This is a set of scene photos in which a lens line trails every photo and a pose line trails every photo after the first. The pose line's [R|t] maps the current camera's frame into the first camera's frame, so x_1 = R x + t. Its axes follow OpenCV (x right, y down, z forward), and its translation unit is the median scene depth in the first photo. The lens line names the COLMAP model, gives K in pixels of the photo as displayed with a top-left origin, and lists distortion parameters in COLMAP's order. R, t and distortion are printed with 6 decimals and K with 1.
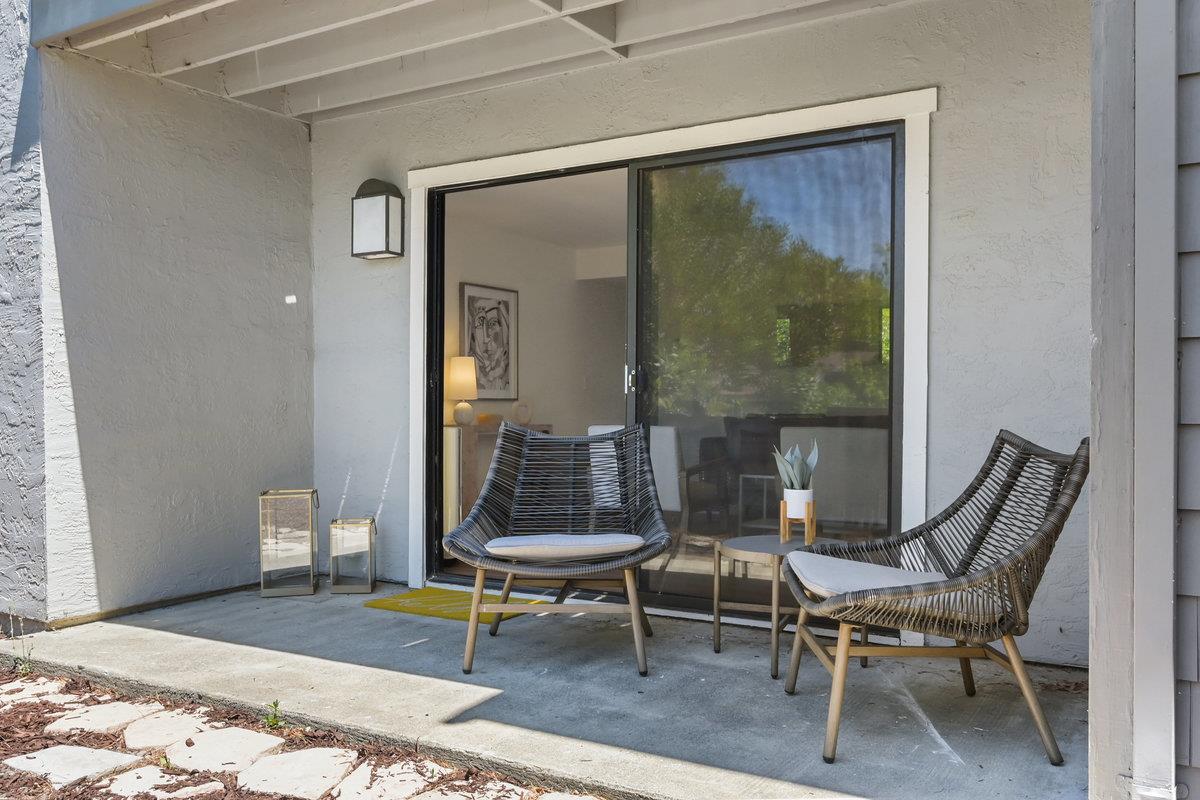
lens RADIAL K [[825.0, 0, 597.4], [0, 825.0, 403.6], [0, 0, 1]] dist [0.001718, -0.000397]
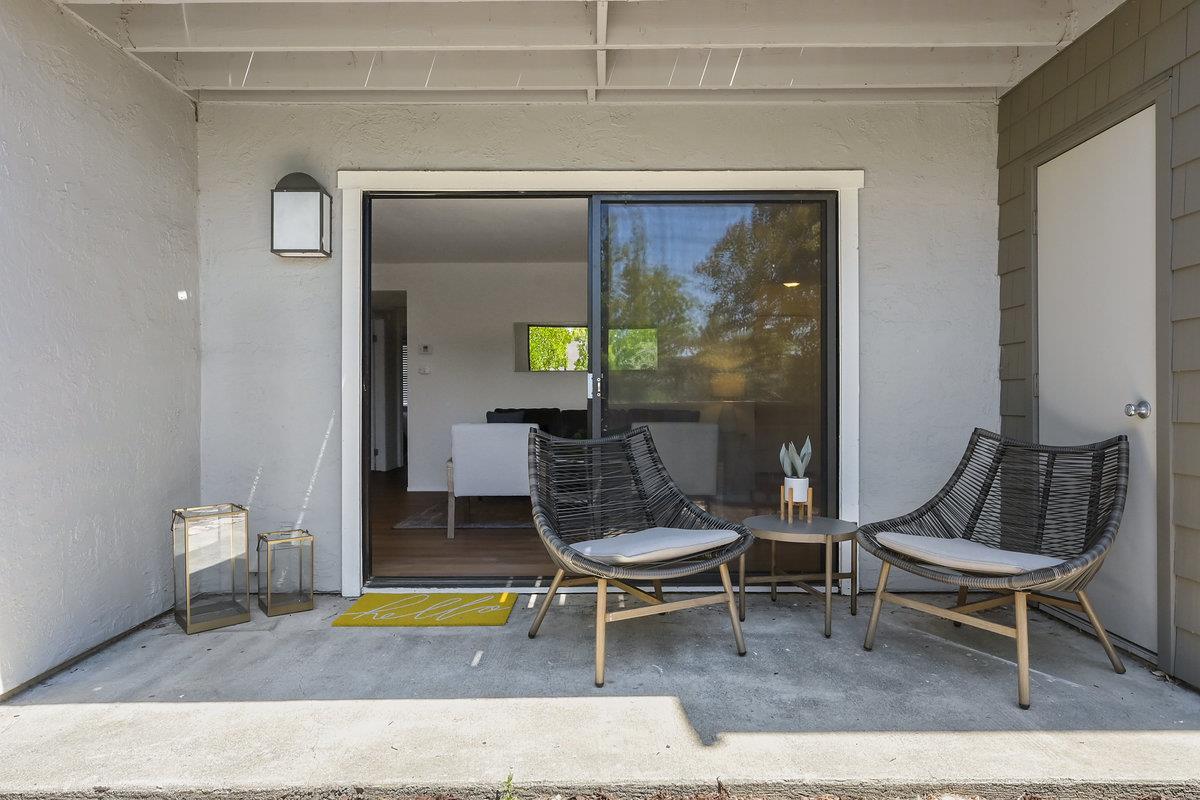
lens RADIAL K [[639.6, 0, 603.3], [0, 639.6, 394.3], [0, 0, 1]] dist [0.001978, 0.000136]
pose [[0.891410, -0.001556, 0.453195, -0.295902], [0.004079, 0.999981, -0.004589, -0.011780], [-0.453179, 0.005939, 0.891400, 0.183714]]
